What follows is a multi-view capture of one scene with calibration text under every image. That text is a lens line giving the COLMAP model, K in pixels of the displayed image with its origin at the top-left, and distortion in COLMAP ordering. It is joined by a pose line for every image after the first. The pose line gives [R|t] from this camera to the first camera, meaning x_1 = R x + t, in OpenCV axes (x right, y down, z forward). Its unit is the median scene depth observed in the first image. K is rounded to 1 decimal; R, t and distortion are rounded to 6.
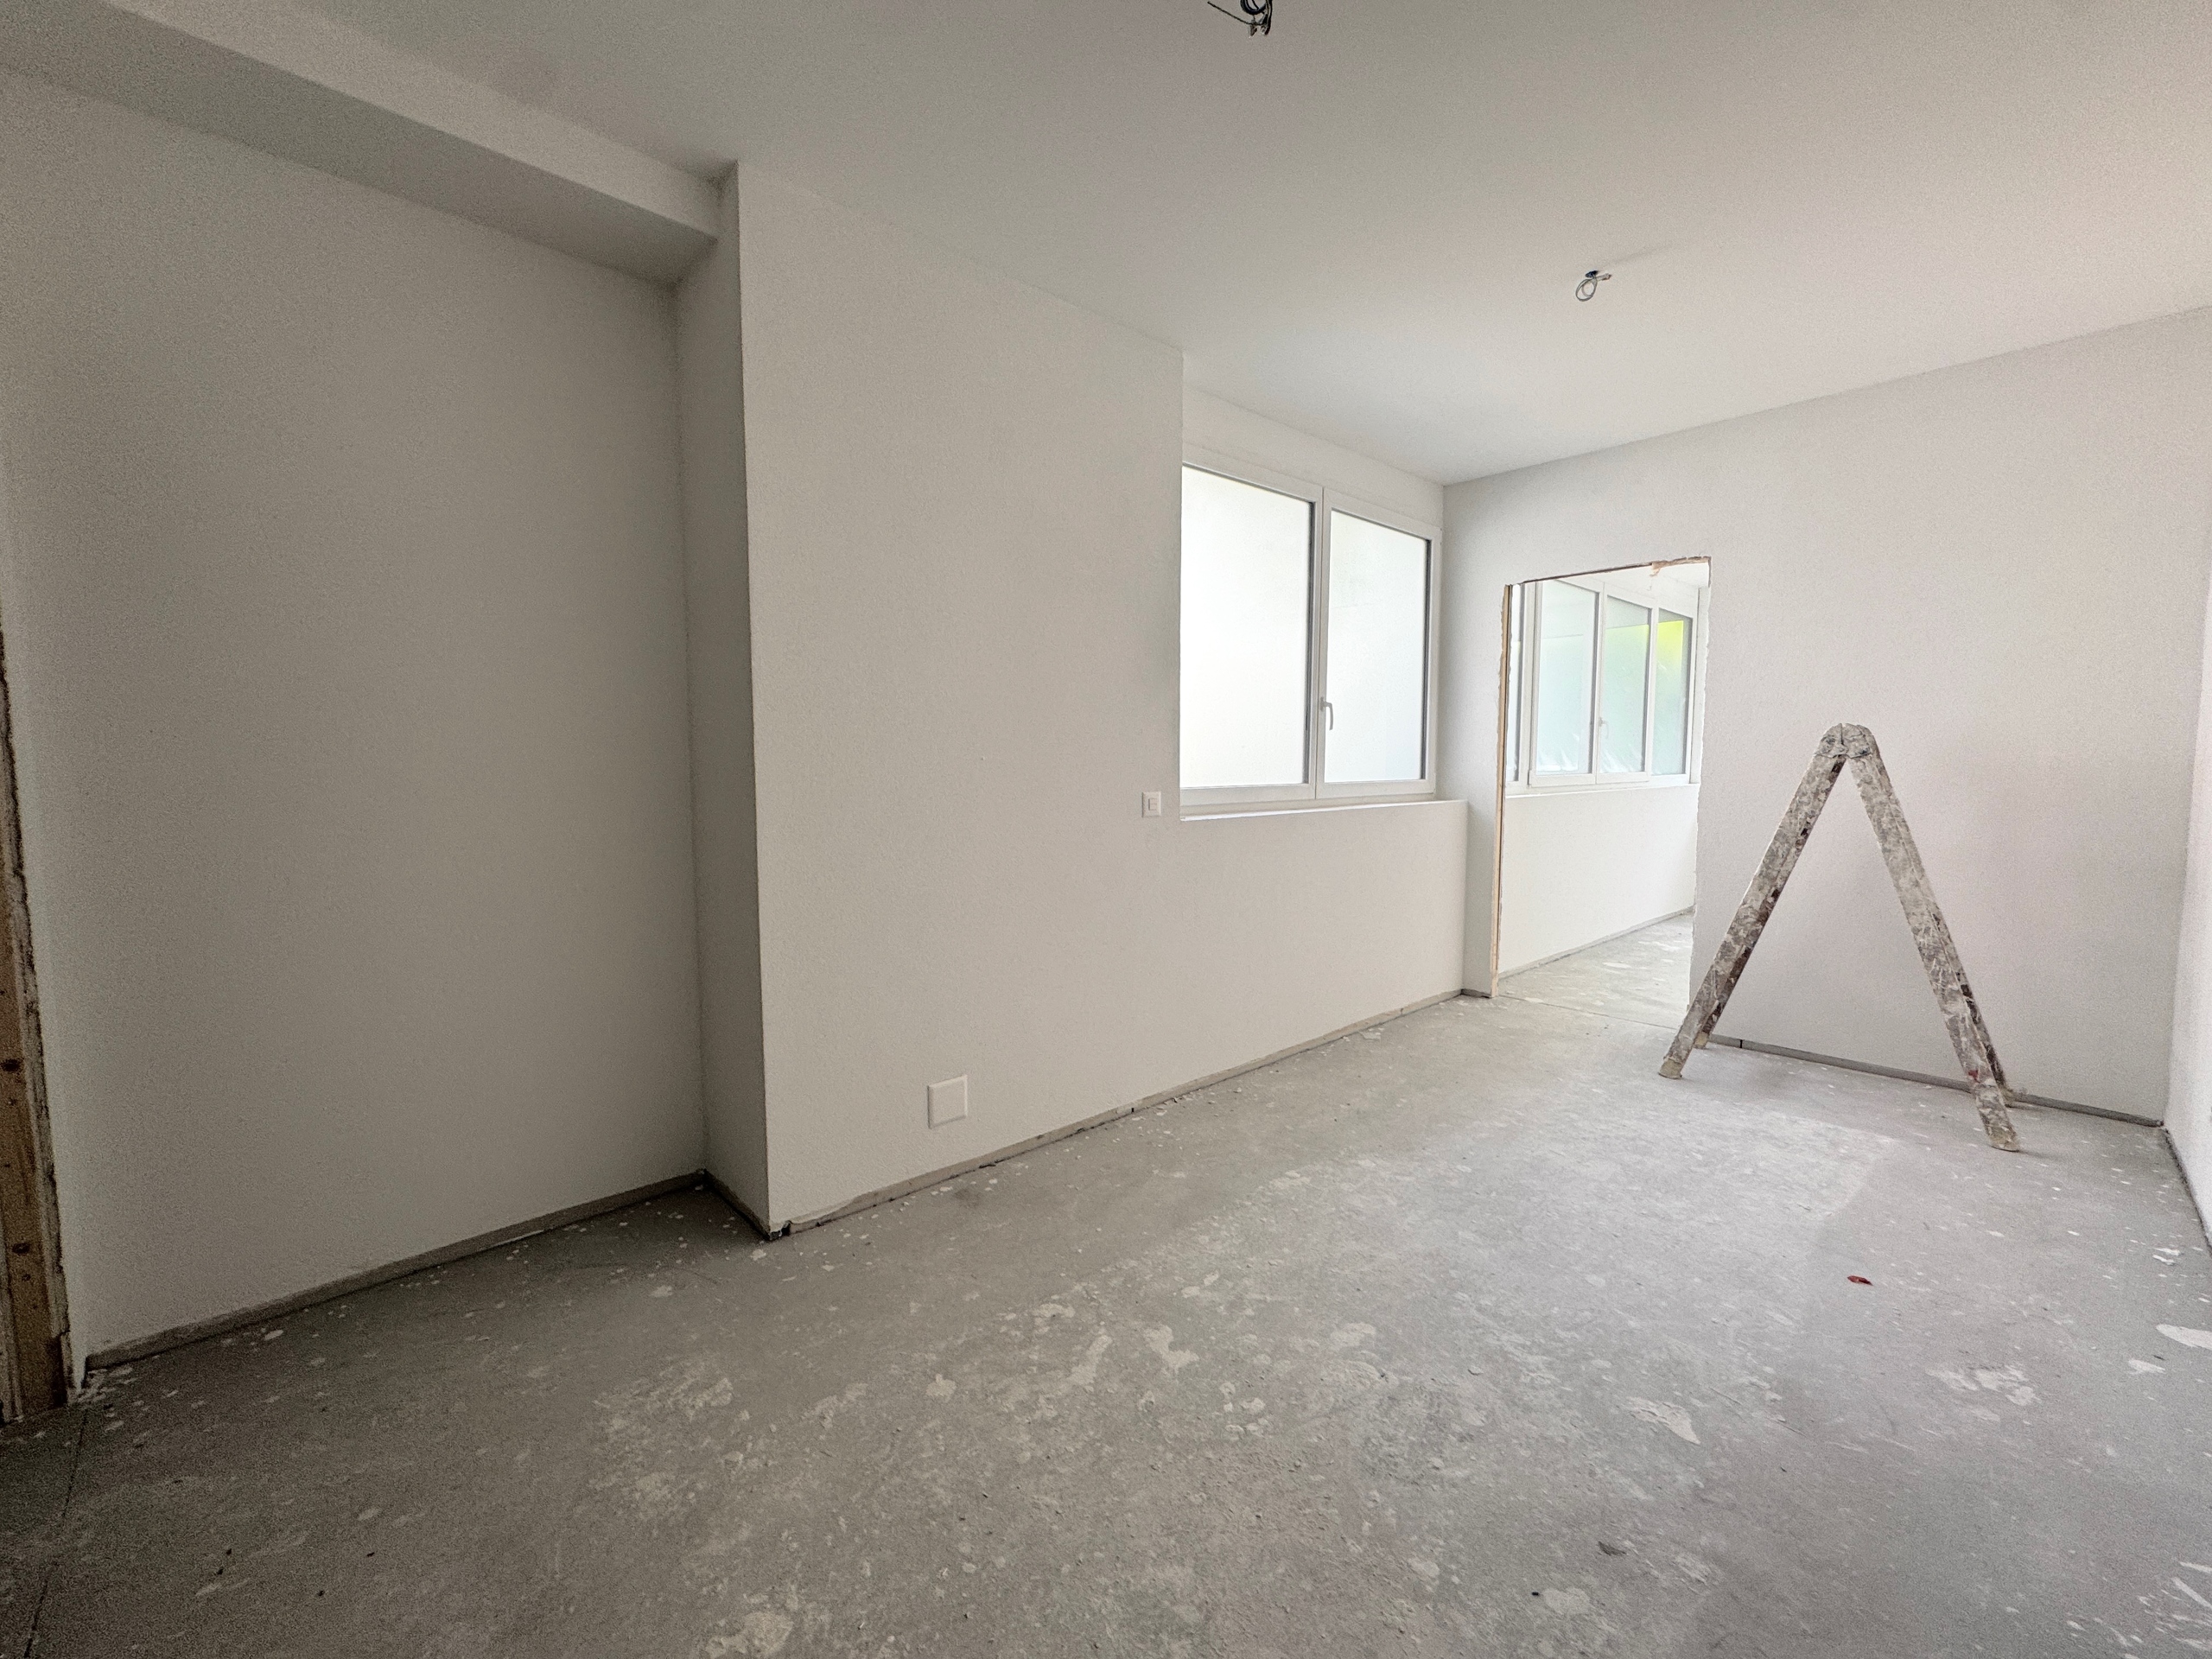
lens RADIAL K [[884.7, 0, 1035.7], [0, 884.7, 818.9], [0, 0, 1]] dist [-0.002850, 0.000061]
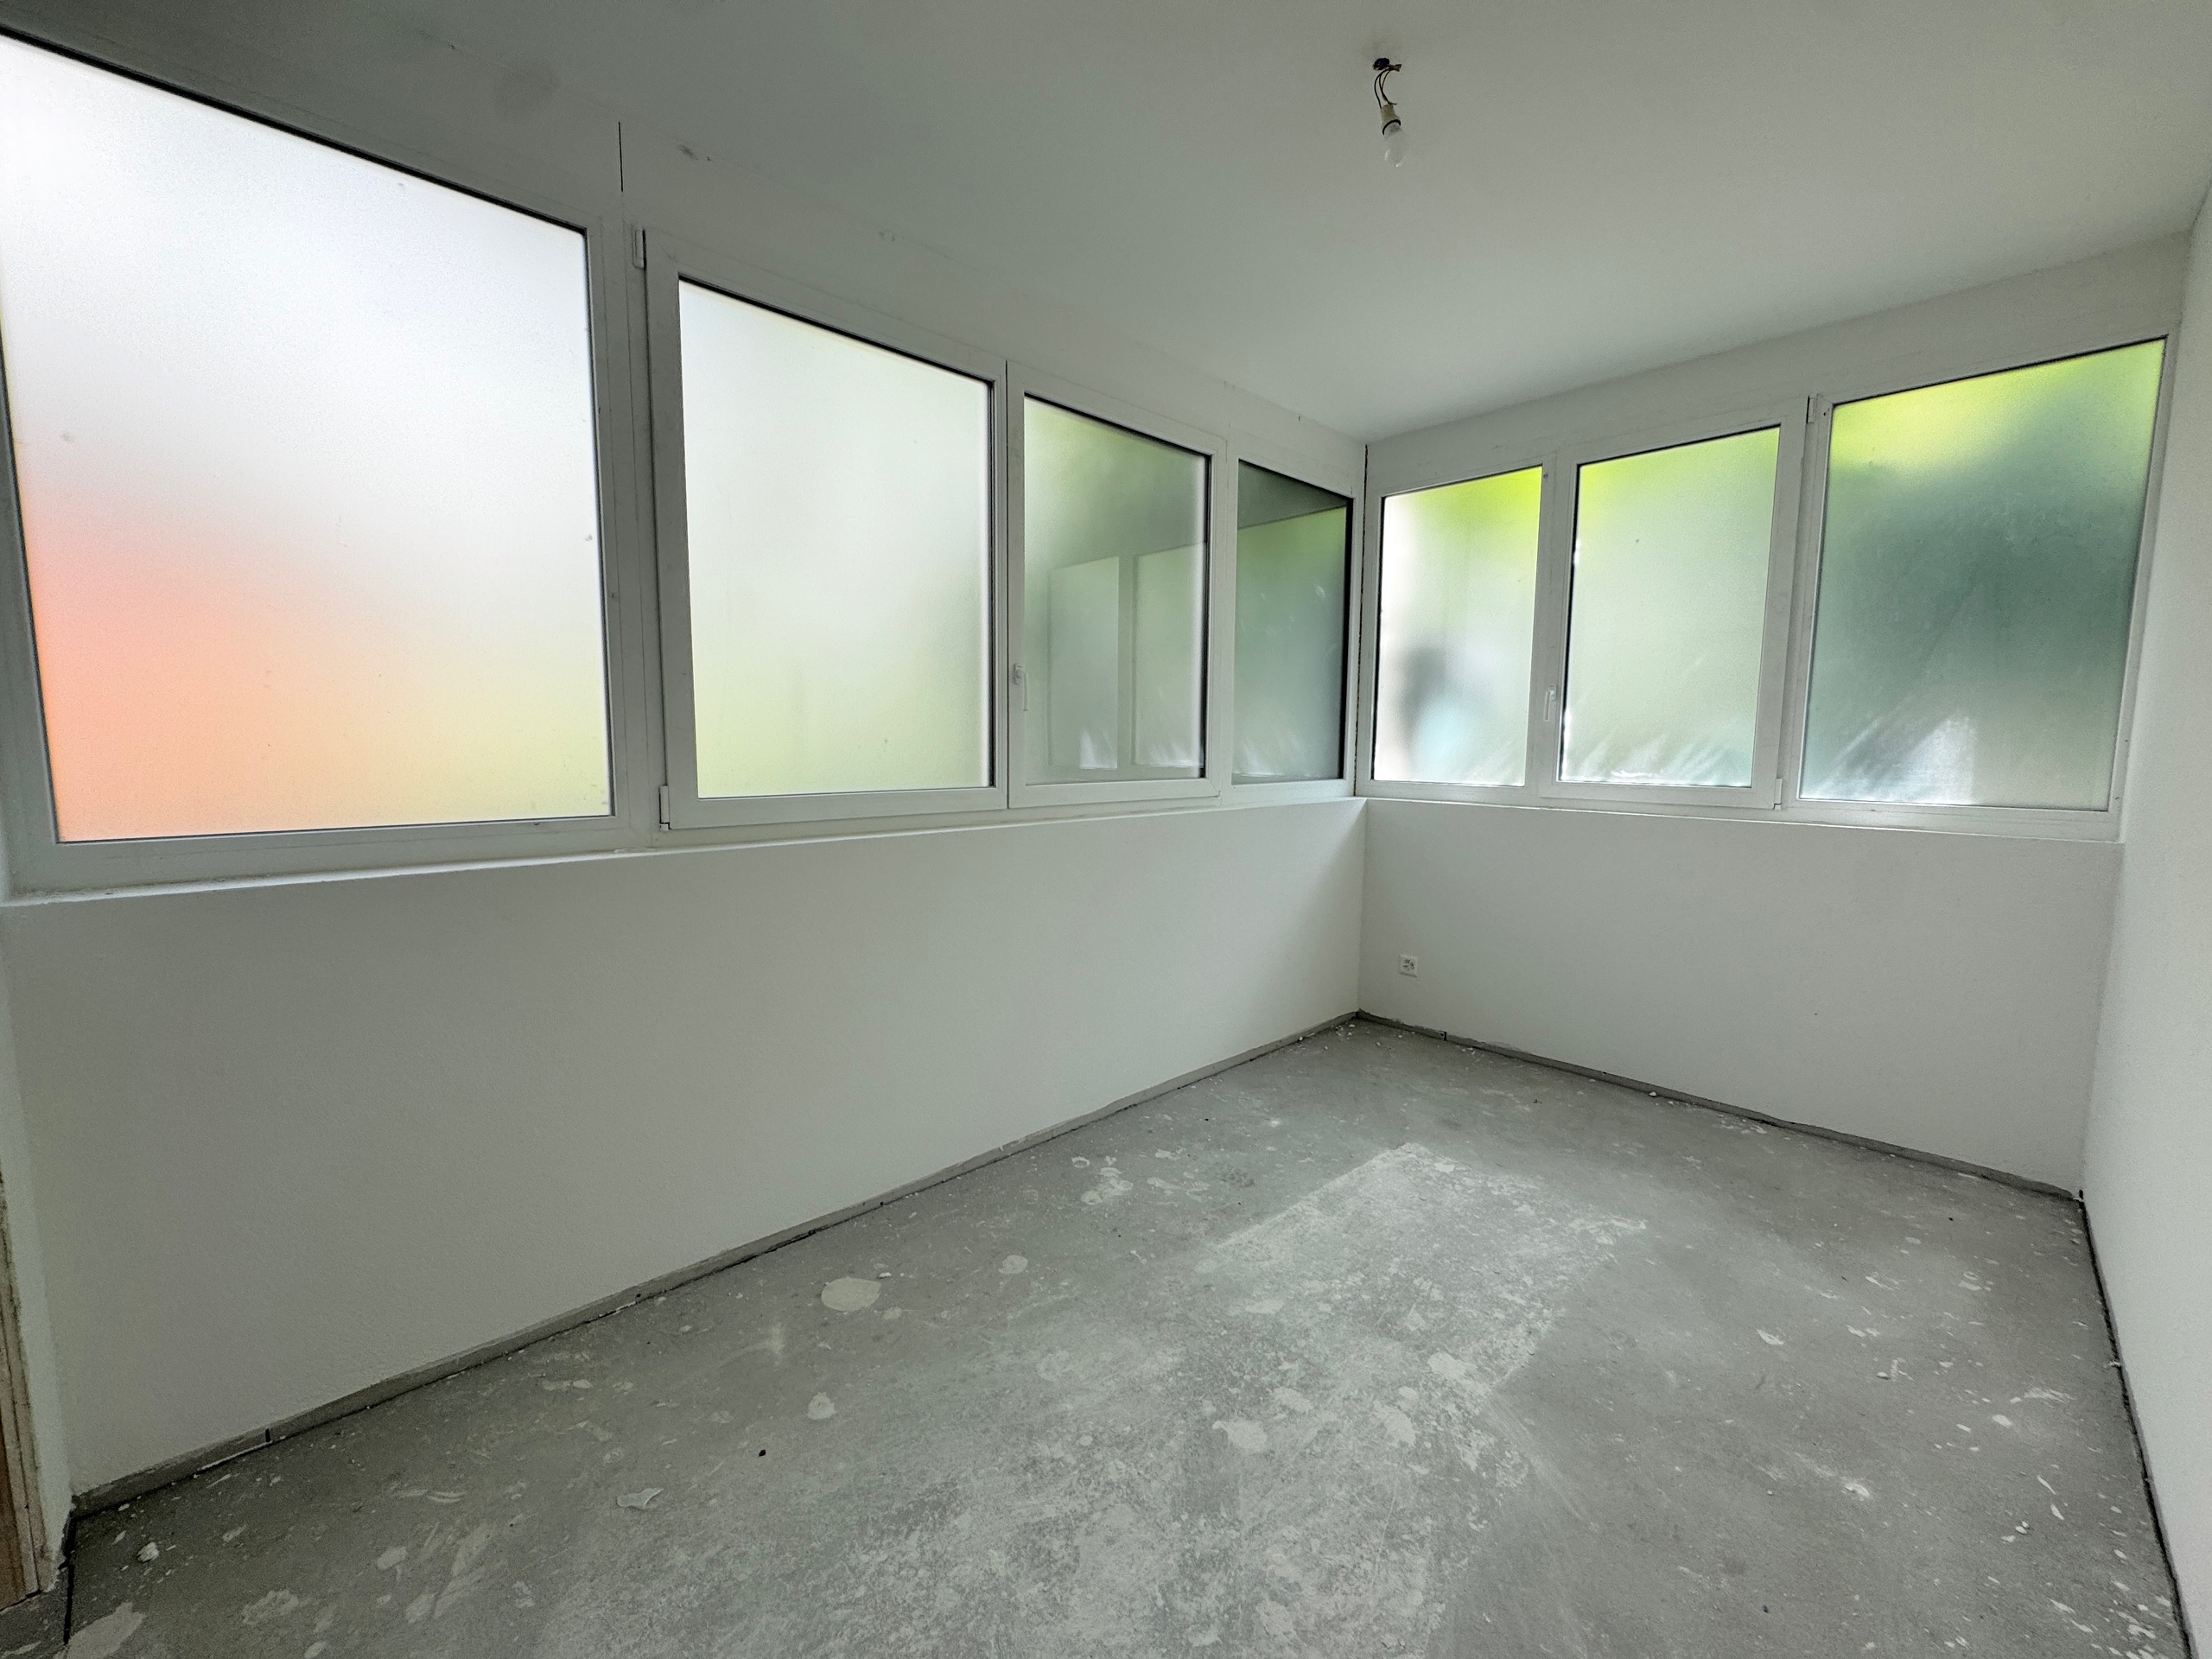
lens RADIAL K [[889.0, 0, 1106.0], [0, 889.0, 829.5], [0, 0, 1]] dist [-0.020949, -0.000150]
pose [[0.997454, -0.012789, 0.070150, 0.372454], [0.011151, 0.999657, 0.023685, -0.023194], [-0.070429, -0.022842, 0.997255, 0.312135]]
